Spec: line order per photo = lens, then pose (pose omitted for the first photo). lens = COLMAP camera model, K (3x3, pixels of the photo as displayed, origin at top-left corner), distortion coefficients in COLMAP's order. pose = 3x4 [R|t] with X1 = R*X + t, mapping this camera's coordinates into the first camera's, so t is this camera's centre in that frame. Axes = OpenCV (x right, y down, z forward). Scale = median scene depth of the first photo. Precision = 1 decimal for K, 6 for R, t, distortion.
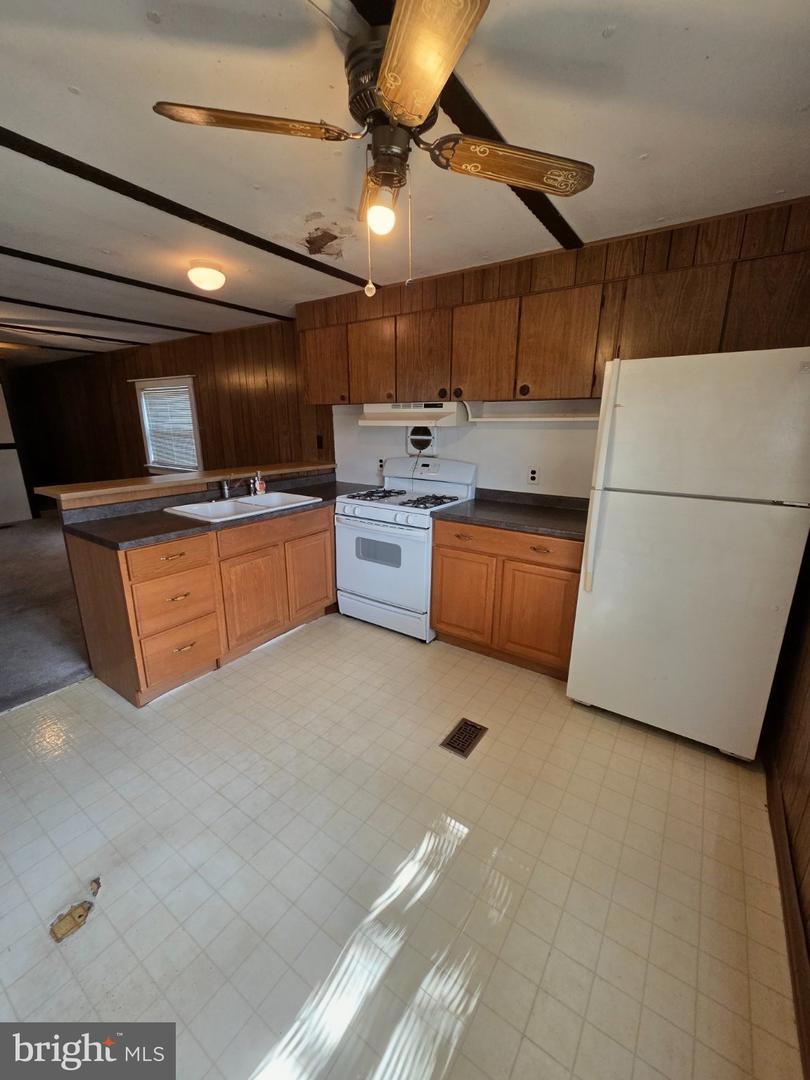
lens RADIAL K [[437.3, 0, 409.3], [0, 437.3, 535.2], [0, 0, 1]] dist [0.014989, 0.000013]
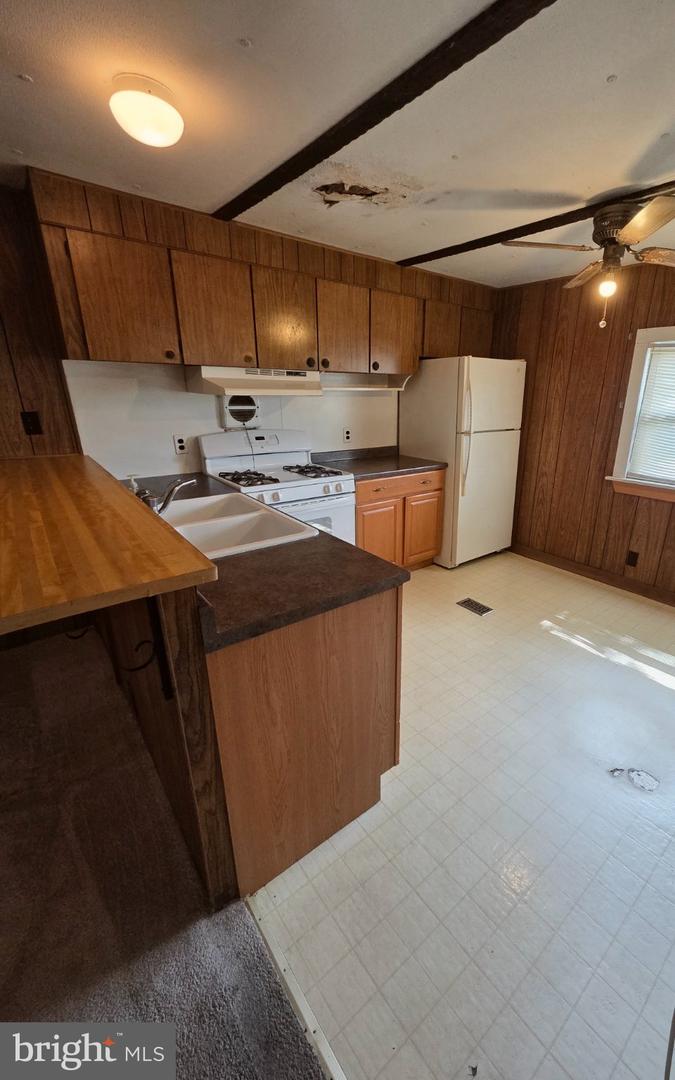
lens RADIAL K [[444.6, 0, 346.4], [0, 444.6, 542.1], [0, 0, 1]] dist [0.002384, 0.000031]
pose [[0.298008, -0.306671, 0.903960, -0.930758], [0.226559, 0.942652, 0.245108, -0.158706], [-0.927287, 0.131756, 0.350397, 0.594476]]
